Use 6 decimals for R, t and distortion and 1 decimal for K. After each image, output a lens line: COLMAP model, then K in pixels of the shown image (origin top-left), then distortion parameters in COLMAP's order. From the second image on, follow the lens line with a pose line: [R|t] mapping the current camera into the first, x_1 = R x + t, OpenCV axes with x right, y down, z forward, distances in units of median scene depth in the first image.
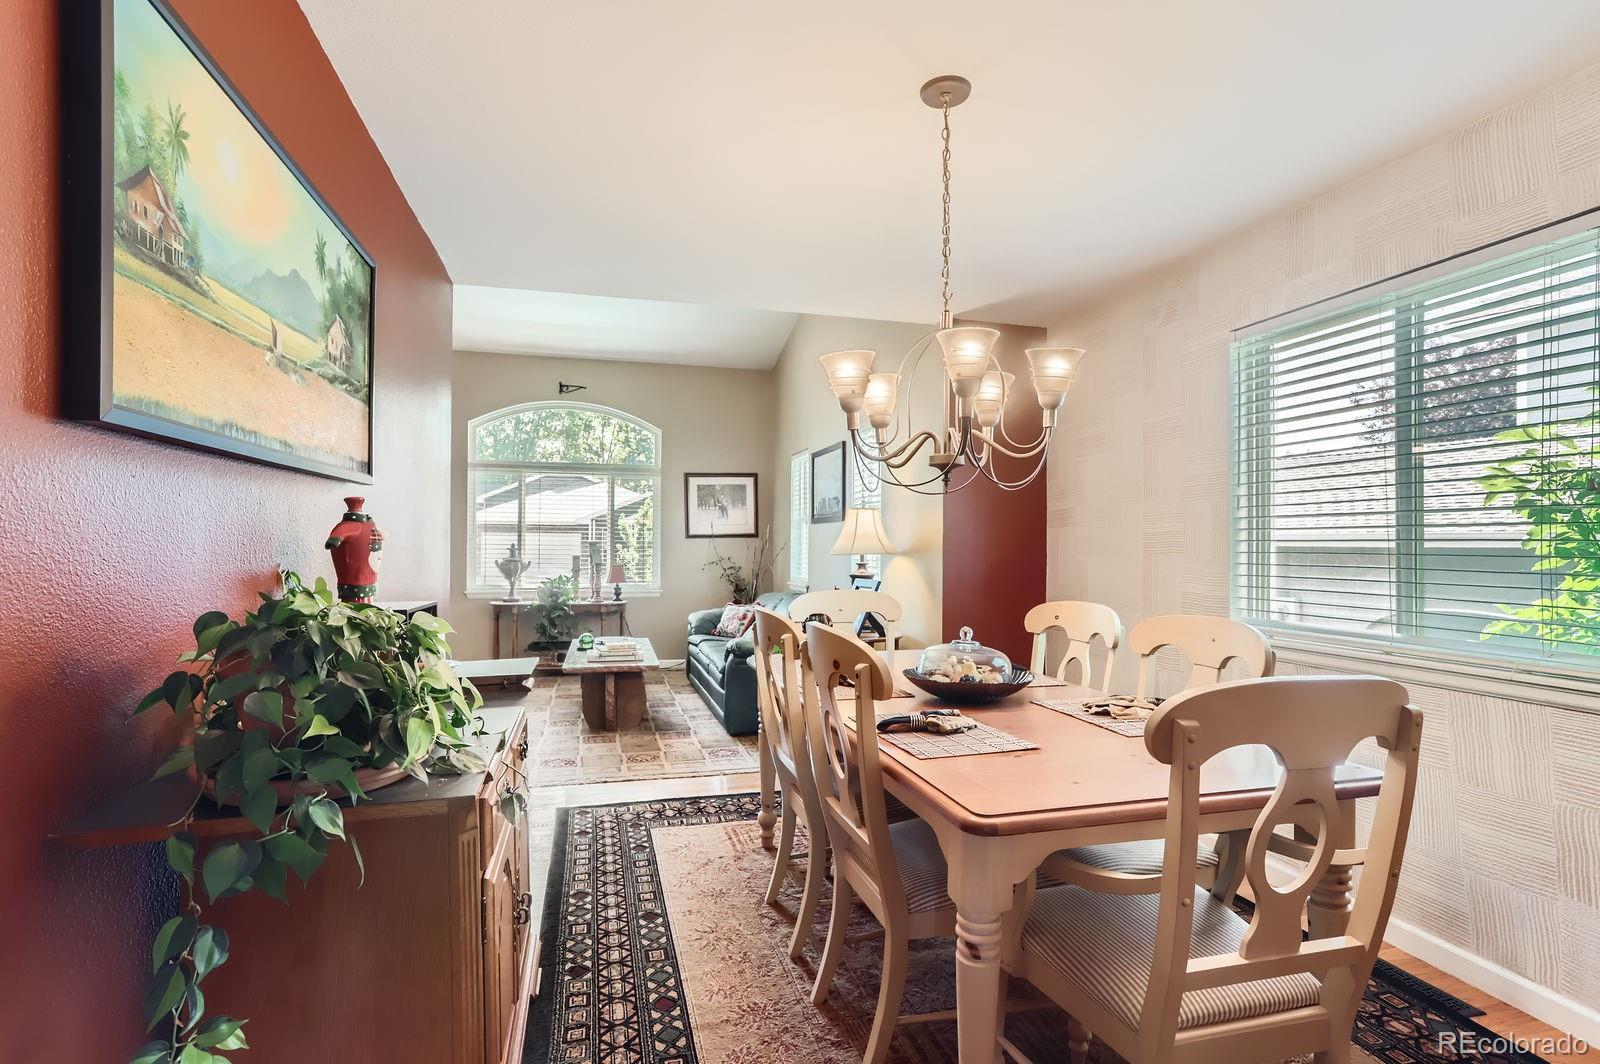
lens RADIAL K [[768.9, 0, 800.2], [0, 768.9, 540.1], [0, 0, 1]] dist [-0.018319, 0.011524]
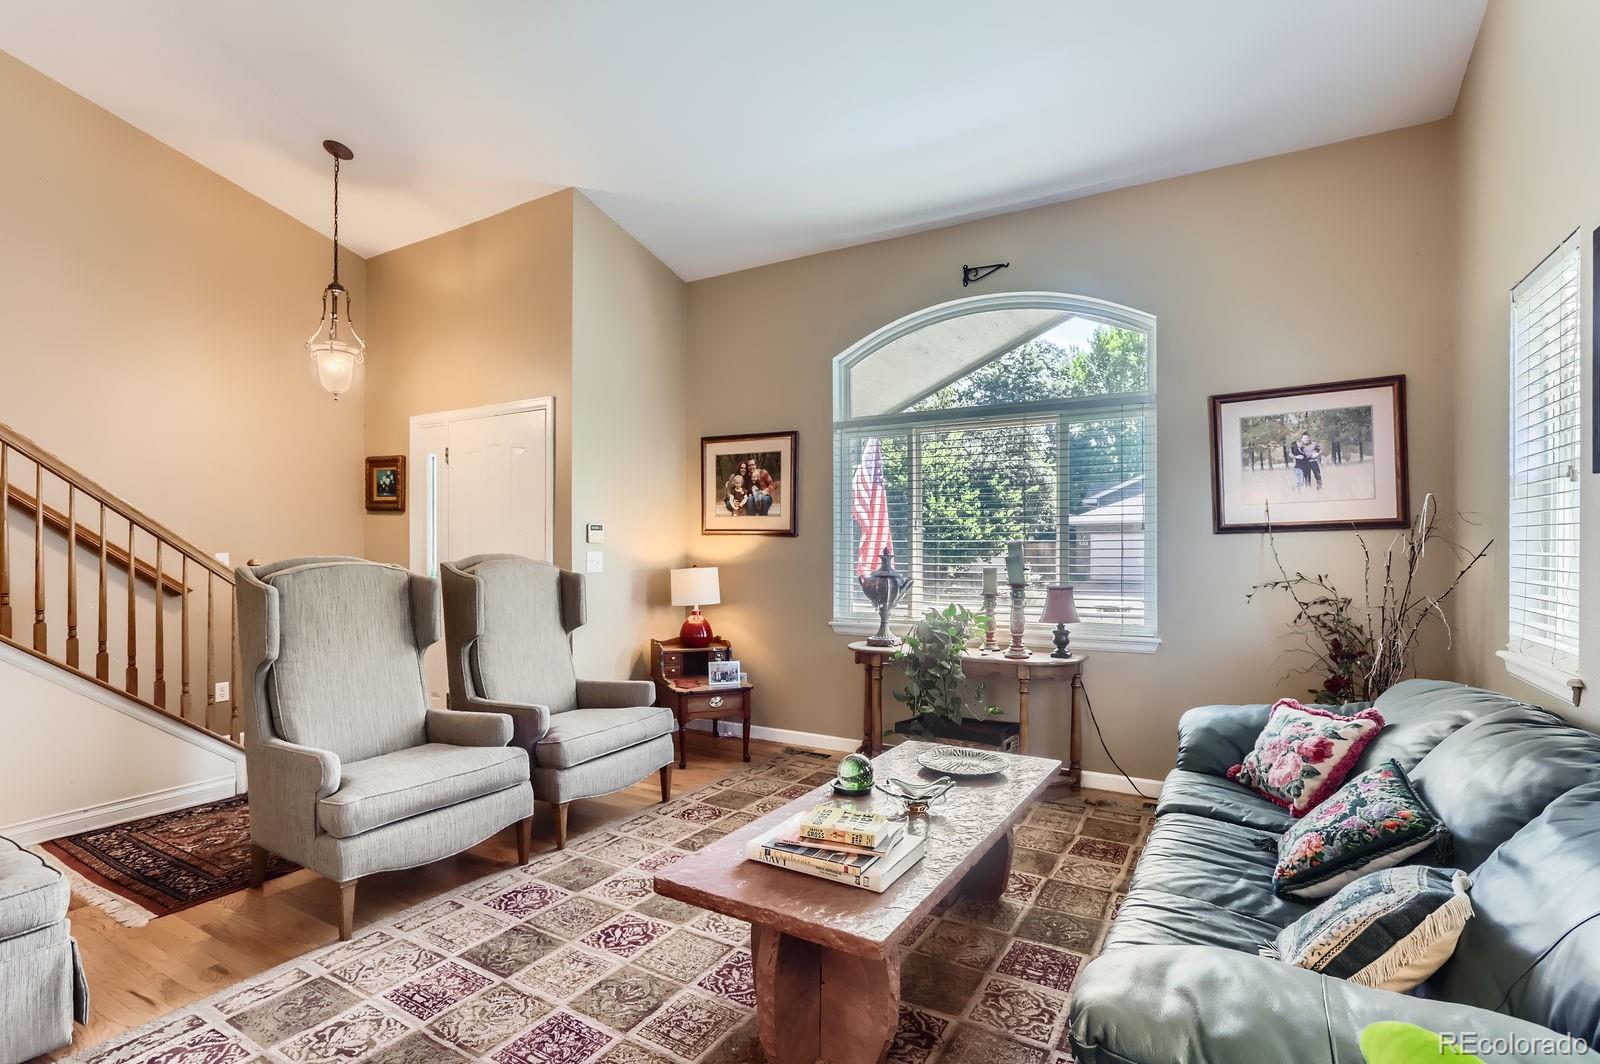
lens RADIAL K [[768.9, 0, 804.6], [0, 768.9, 546.8], [0, 0, 1]] dist [-0.018319, 0.011524]
pose [[0.710469, -0.008602, -0.703676, 0.004397], [0.007532, 0.999961, -0.004620, 0.006775], [0.703688, -0.002017, 0.710506, 0.535178]]
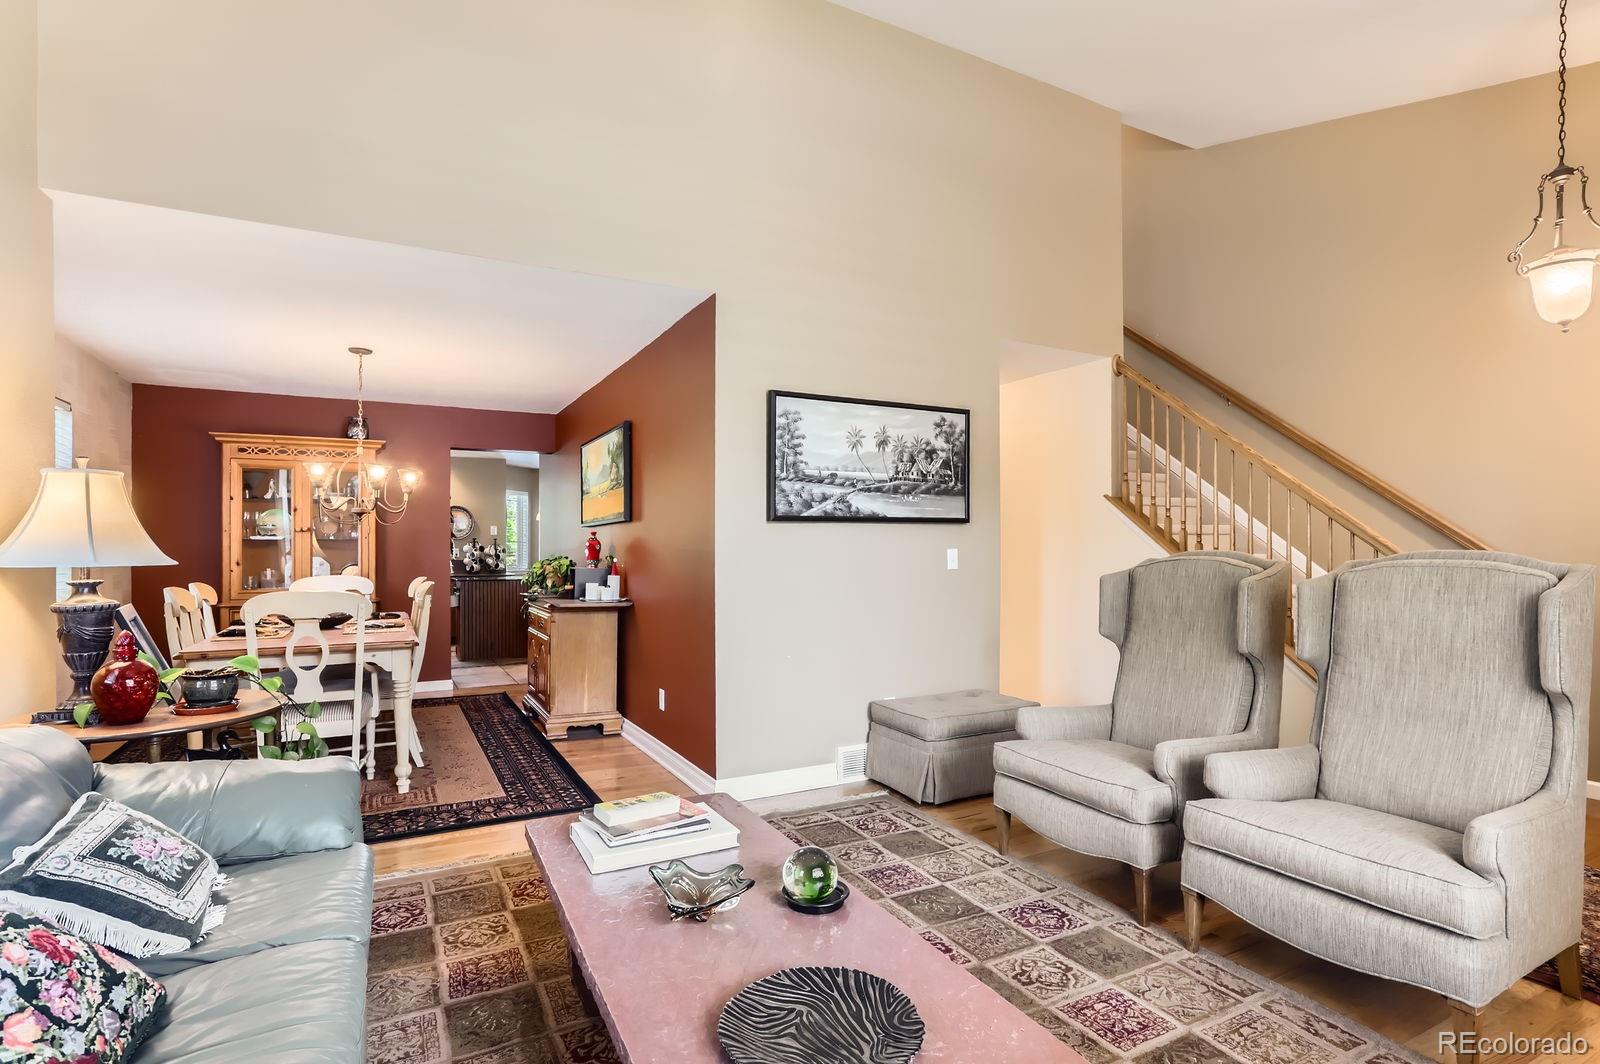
lens RADIAL K [[768.9, 0, 798.3], [0, 768.9, 541.9], [0, 0, 1]] dist [-0.018319, 0.011524]
pose [[-0.972612, 0.002844, -0.232416, -0.162451], [0.005819, 0.999910, -0.012113, 0.006048], [0.232361, -0.013134, -0.972541, 1.015024]]
